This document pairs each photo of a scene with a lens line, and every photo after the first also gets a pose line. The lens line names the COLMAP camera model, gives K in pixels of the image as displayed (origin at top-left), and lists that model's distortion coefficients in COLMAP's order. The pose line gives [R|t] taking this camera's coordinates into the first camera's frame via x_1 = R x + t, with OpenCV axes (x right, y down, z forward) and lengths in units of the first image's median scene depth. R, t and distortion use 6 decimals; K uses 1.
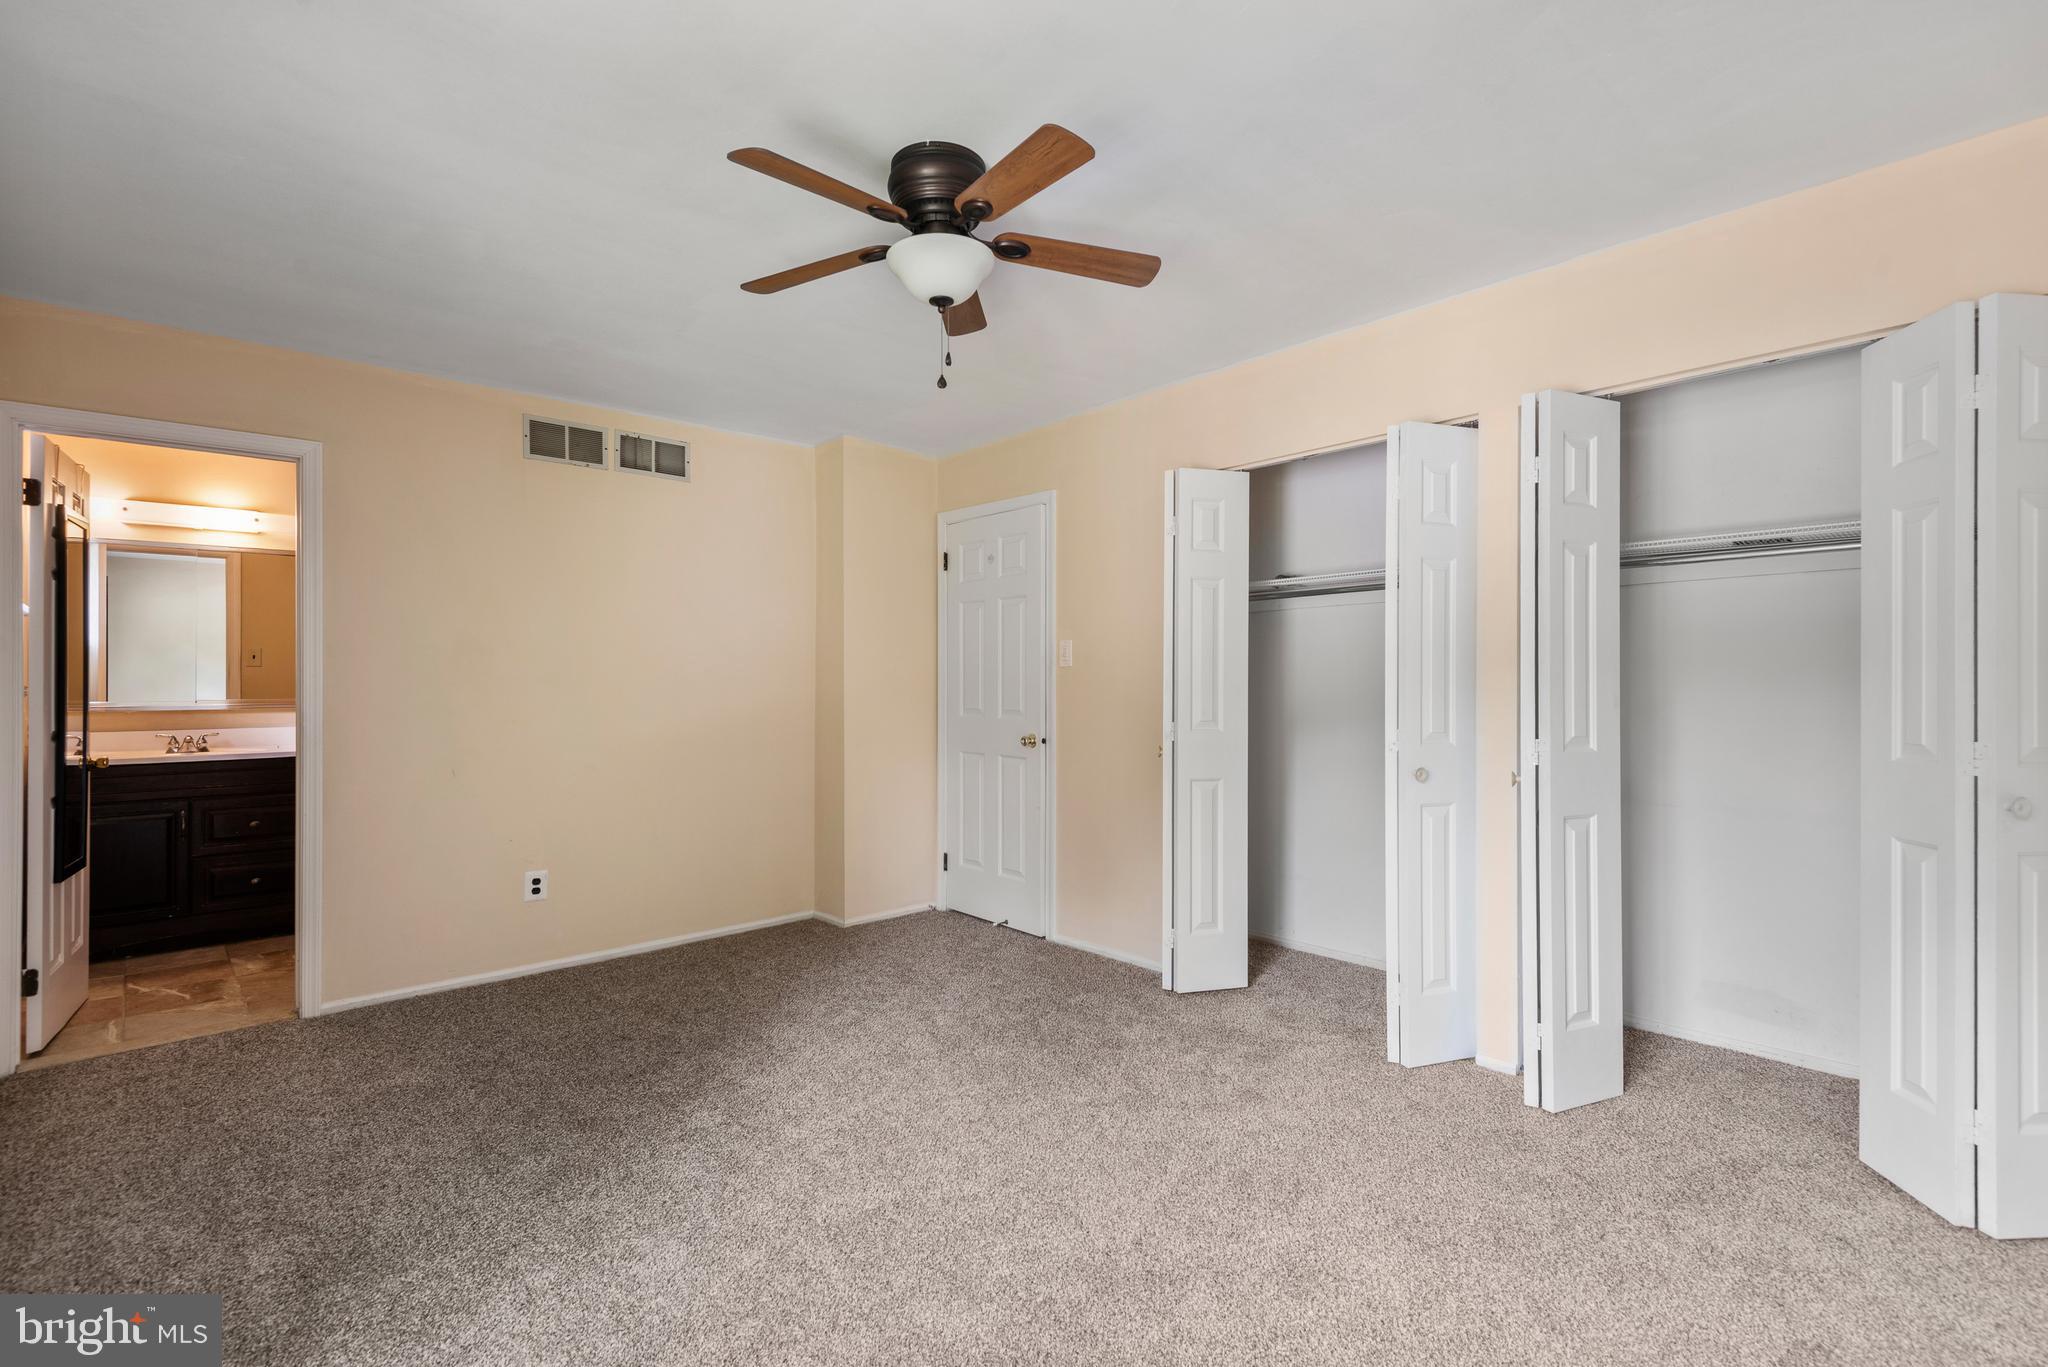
lens RADIAL K [[949.6, 0, 1018.7], [0, 949.6, 707.3], [0, 0, 1]] dist [0.037281, -0.024982]
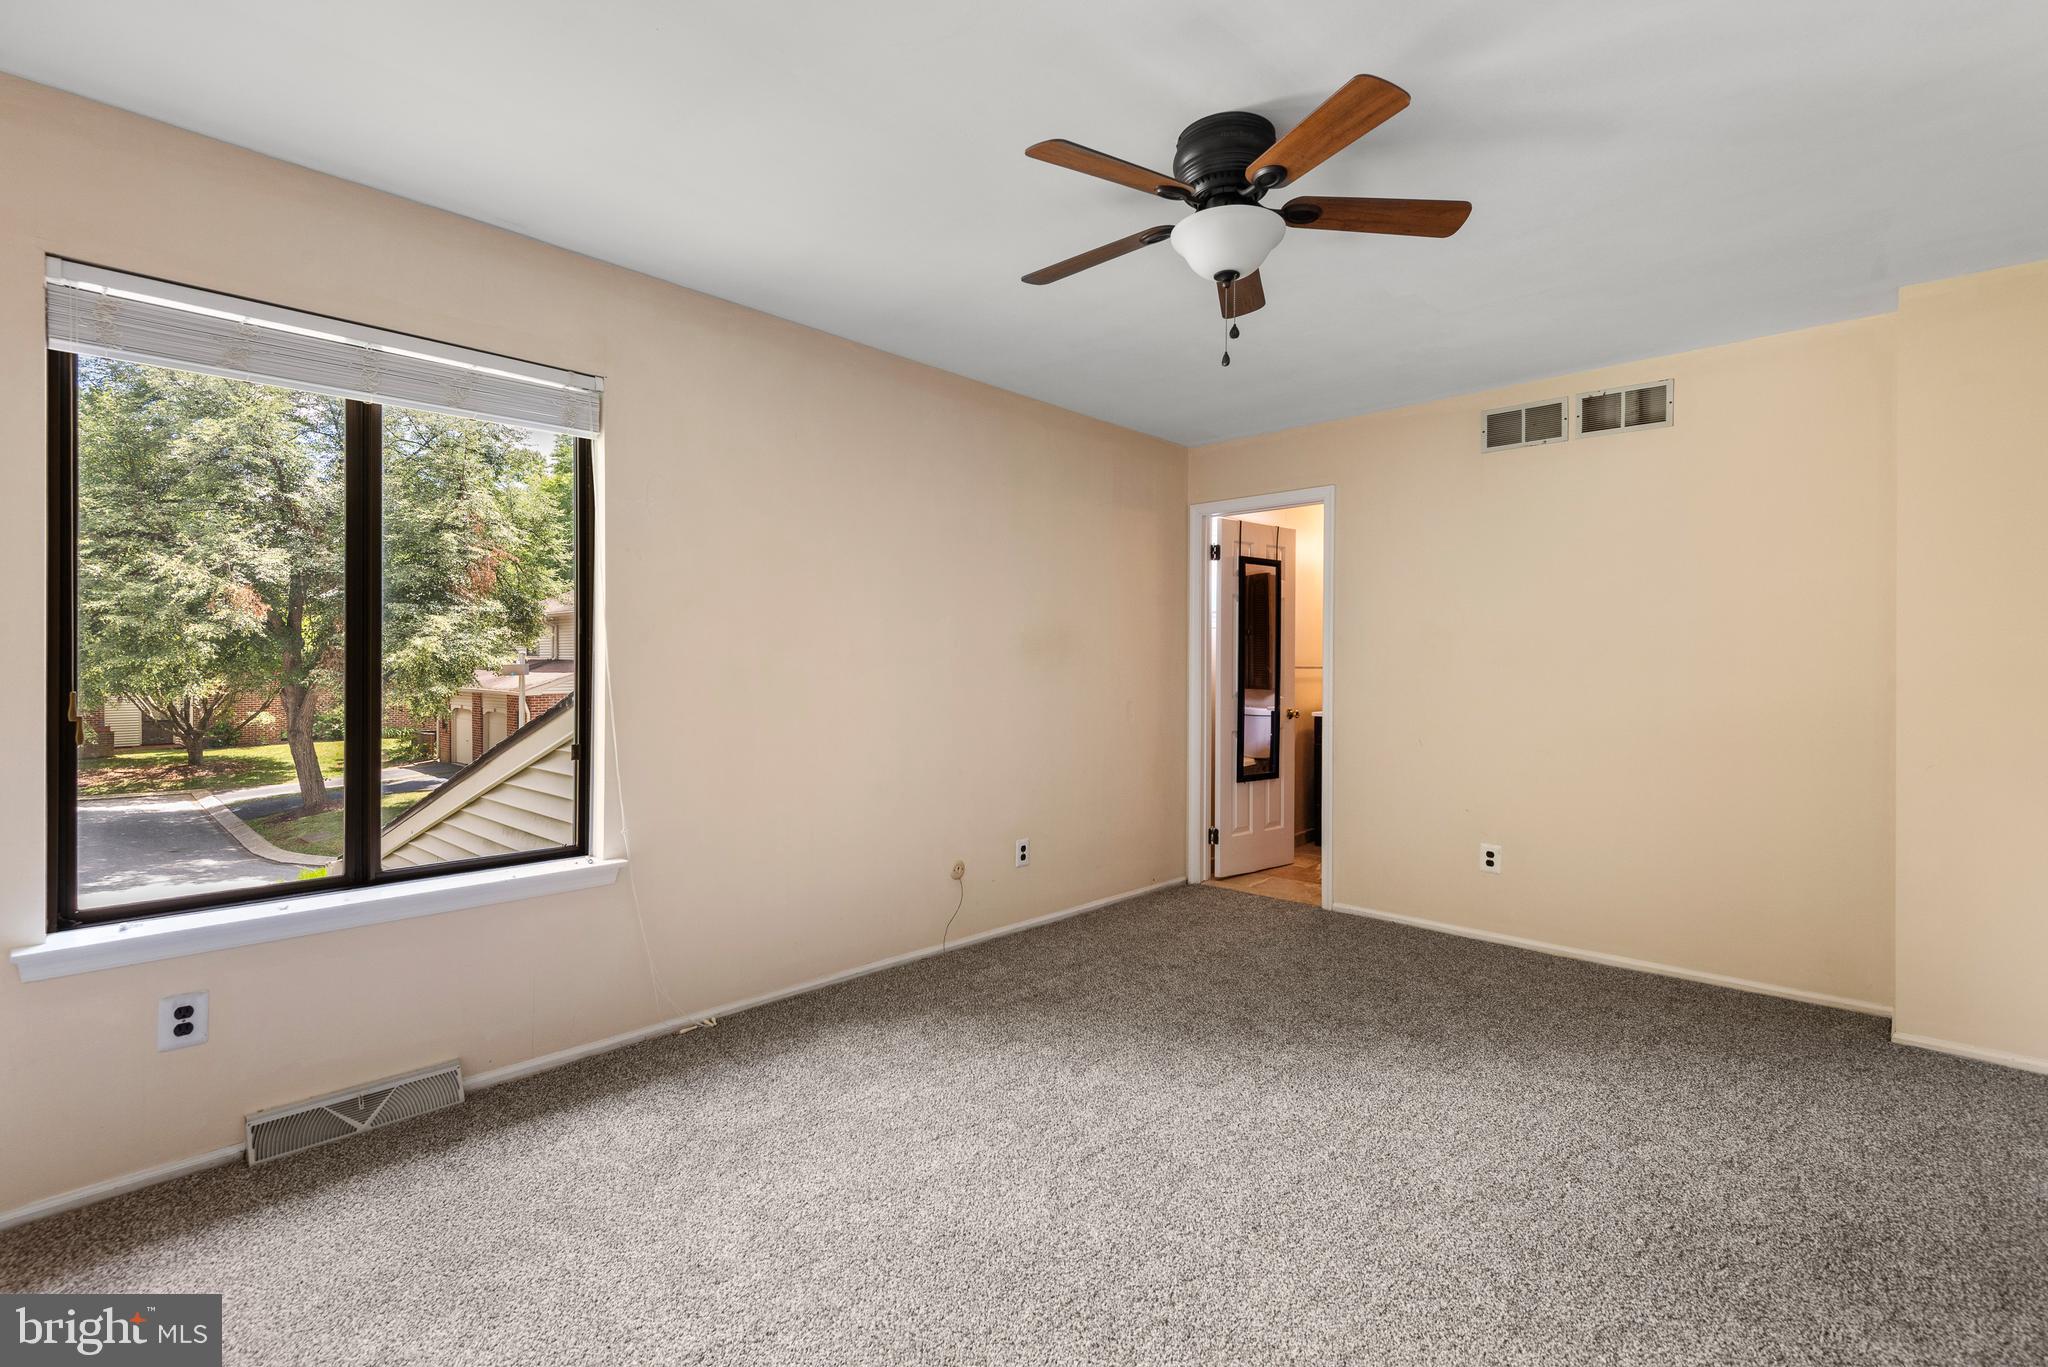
lens RADIAL K [[937.9, 0, 1019.3], [0, 937.9, 690.5], [0, 0, 1]] dist [0.036554, -0.021693]
pose [[0.075884, 0.036076, -0.996464, 0.531050], [-0.029582, 0.998987, 0.033915, -0.018897], [0.996678, 0.026904, 0.076875, 0.442291]]
